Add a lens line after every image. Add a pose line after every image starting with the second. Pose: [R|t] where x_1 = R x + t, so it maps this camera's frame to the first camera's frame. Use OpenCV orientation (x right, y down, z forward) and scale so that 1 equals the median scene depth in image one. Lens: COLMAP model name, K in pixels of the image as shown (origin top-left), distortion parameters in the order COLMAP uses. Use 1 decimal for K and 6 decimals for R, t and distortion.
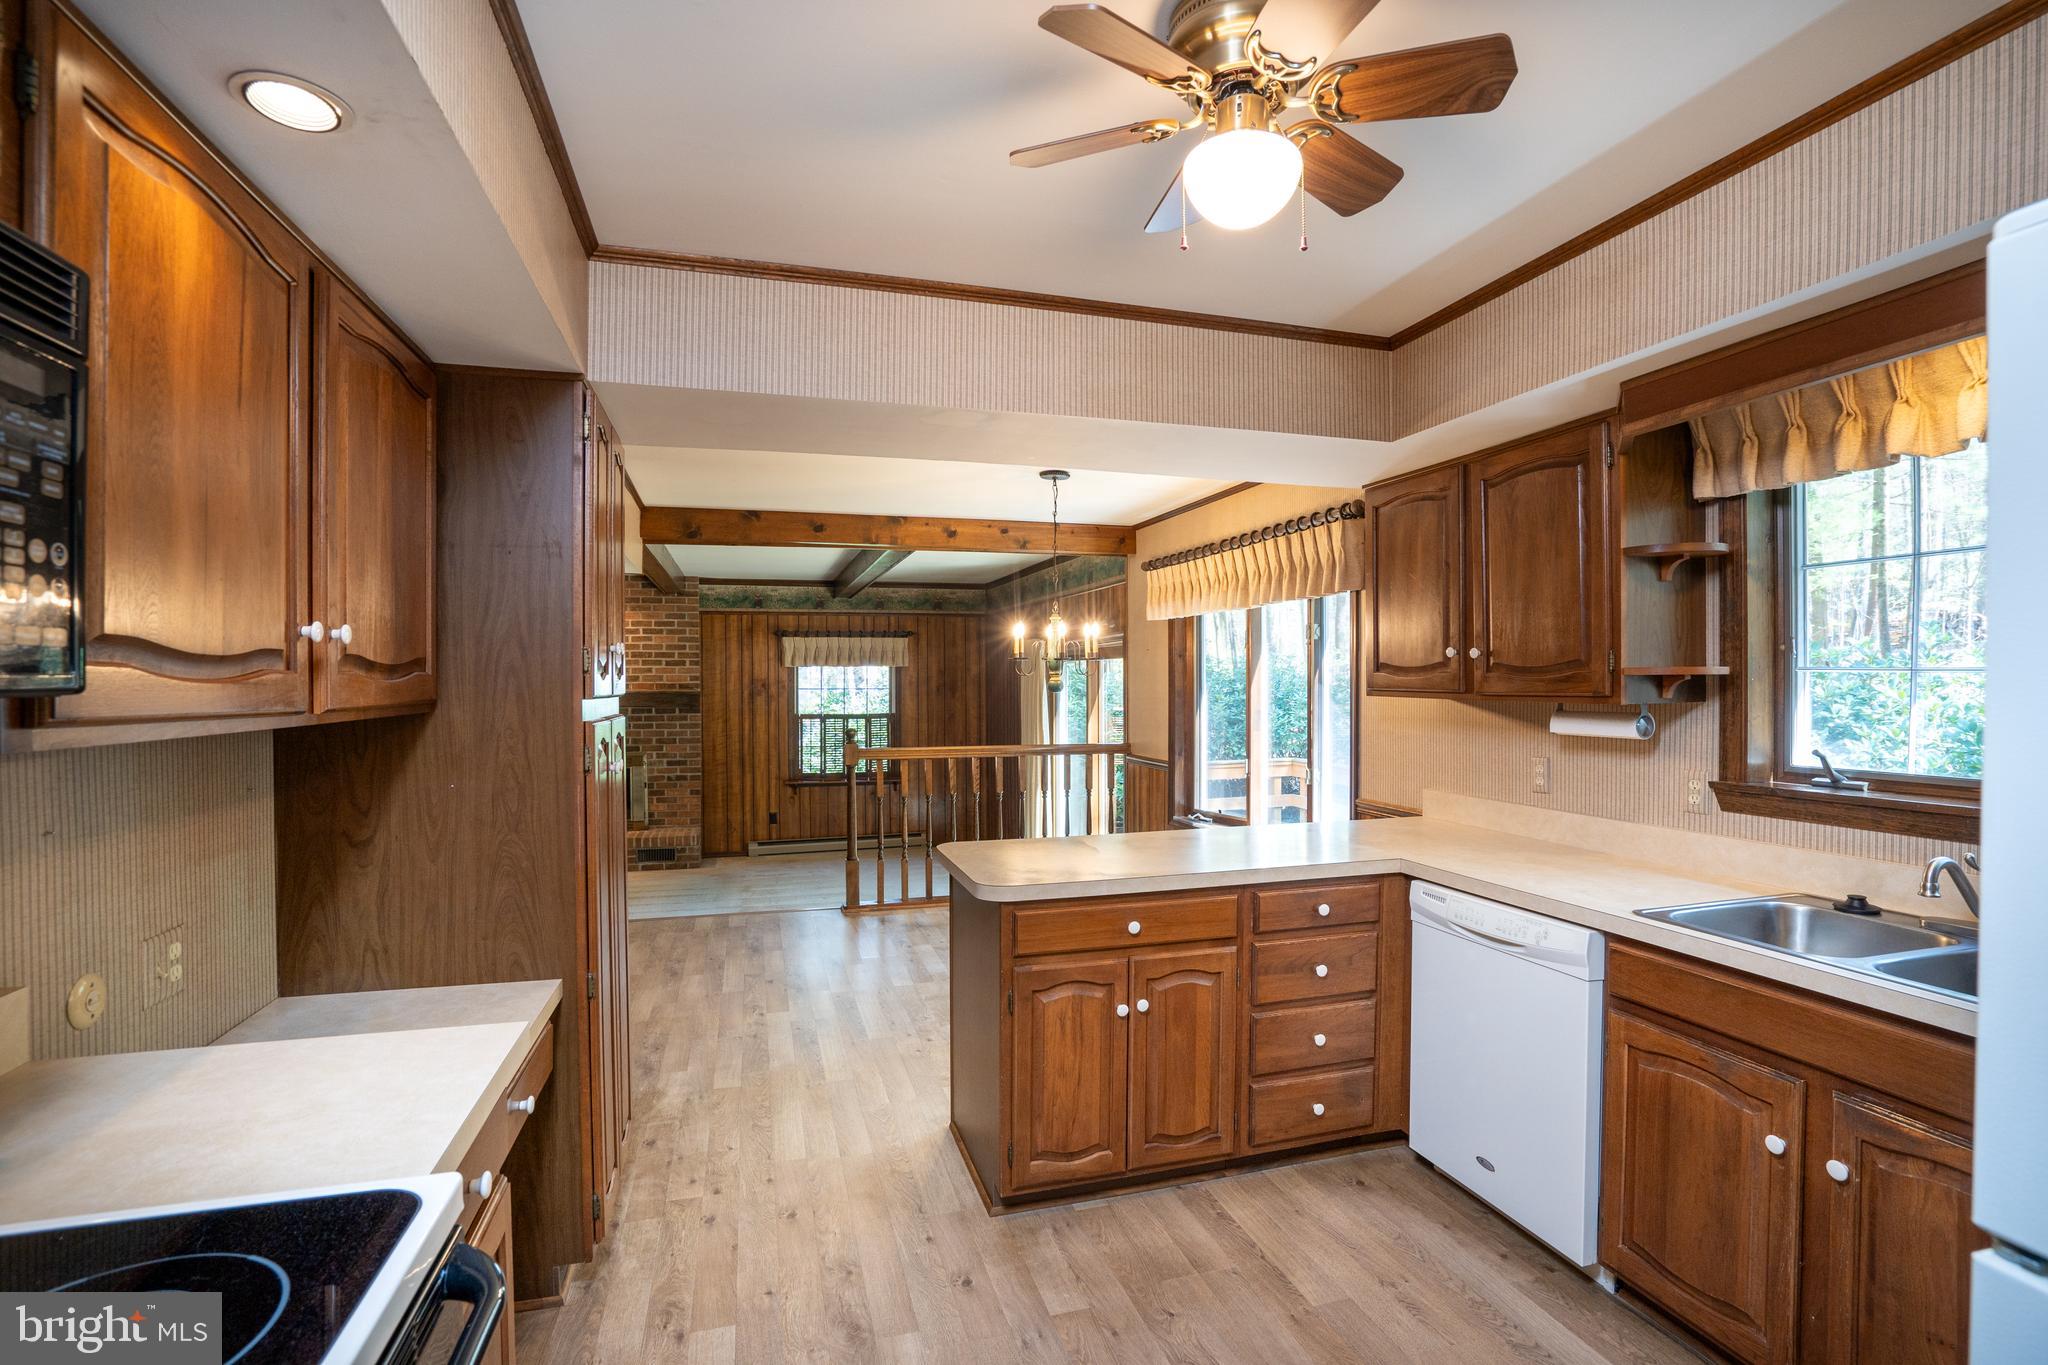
lens RADIAL K [[947.3, 0, 1023.5], [0, 947.3, 692.2], [0, 0, 1]] dist [-0.057833, 0.021128]
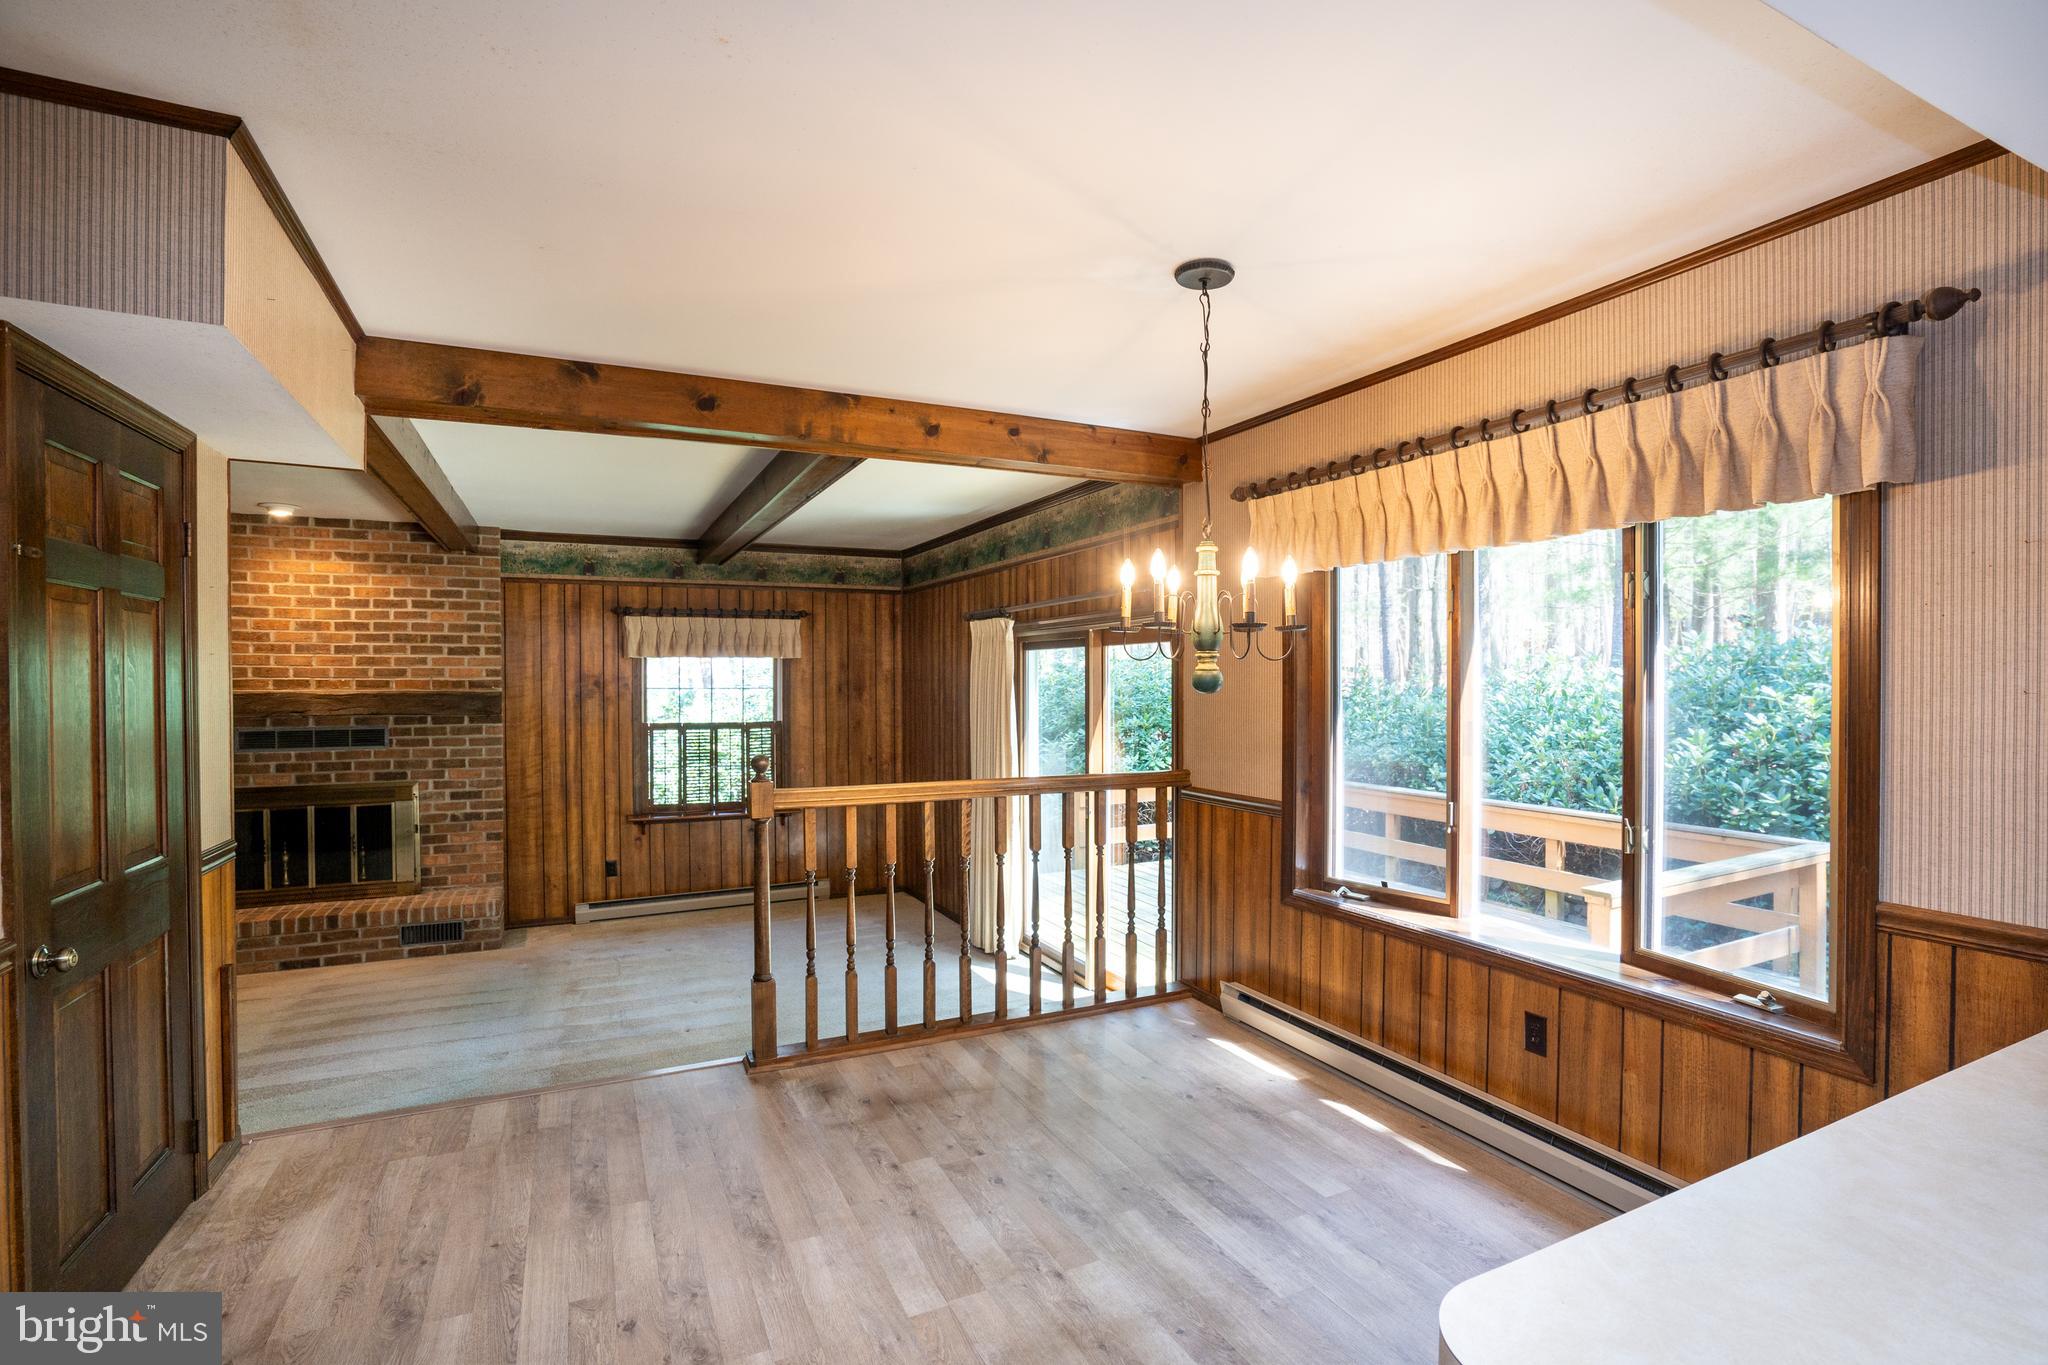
lens RADIAL K [[947.3, 0, 1031.3], [0, 947.3, 689.7], [0, 0, 1]] dist [-0.057833, 0.021128]
pose [[0.985574, -0.000574, 0.169242, -0.075230], [0.001131, 0.999994, -0.003194, 0.000274], [-0.169240, 0.003340, 0.985569, 0.258896]]
